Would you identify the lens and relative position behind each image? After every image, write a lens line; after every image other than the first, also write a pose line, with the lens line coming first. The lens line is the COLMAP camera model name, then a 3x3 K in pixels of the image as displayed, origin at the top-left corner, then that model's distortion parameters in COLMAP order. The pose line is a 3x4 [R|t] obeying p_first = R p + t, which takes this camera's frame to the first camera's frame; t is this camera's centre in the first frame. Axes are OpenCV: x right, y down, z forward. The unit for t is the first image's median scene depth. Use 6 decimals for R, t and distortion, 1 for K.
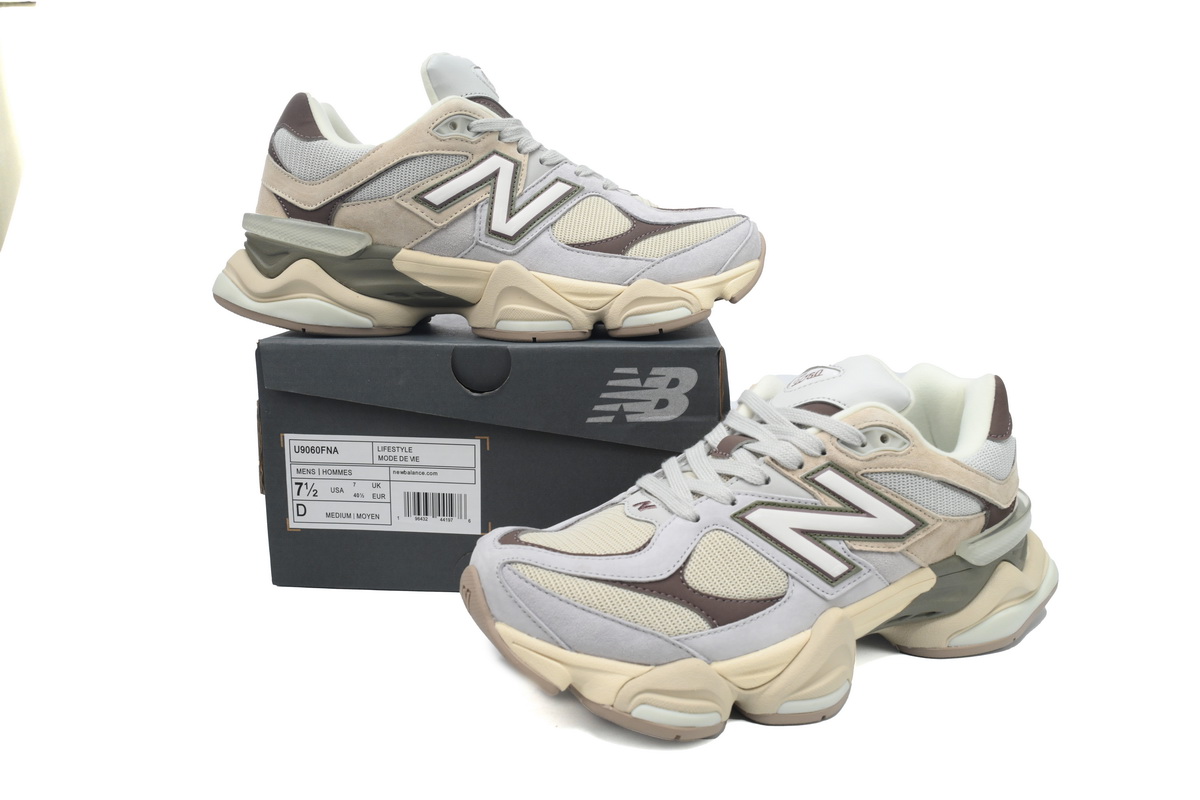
lens RADIAL K [[928.5, 0, 600.0], [0, 928.5, 400.0], [0, 0, 1]] dist [-0.004747, -0.002129]
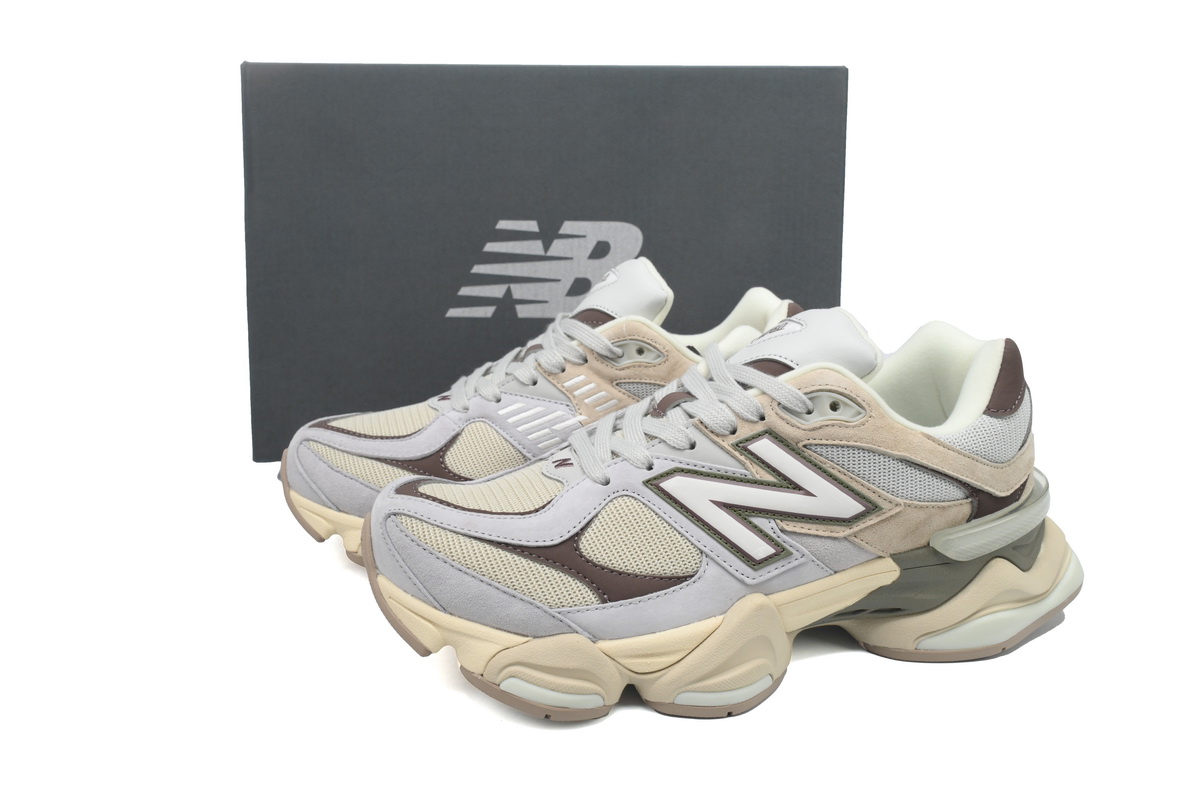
lens RADIAL K [[928.5, 0, 600.0], [0, 928.5, 400.0], [0, 0, 1]] dist [-0.004747, -0.002129]
pose [[0.978370, 0.058576, -0.198398, 0.270721], [-0.045459, 0.996508, 0.070040, -0.014855], [0.201808, -0.059506, 0.977616, 0.117260]]
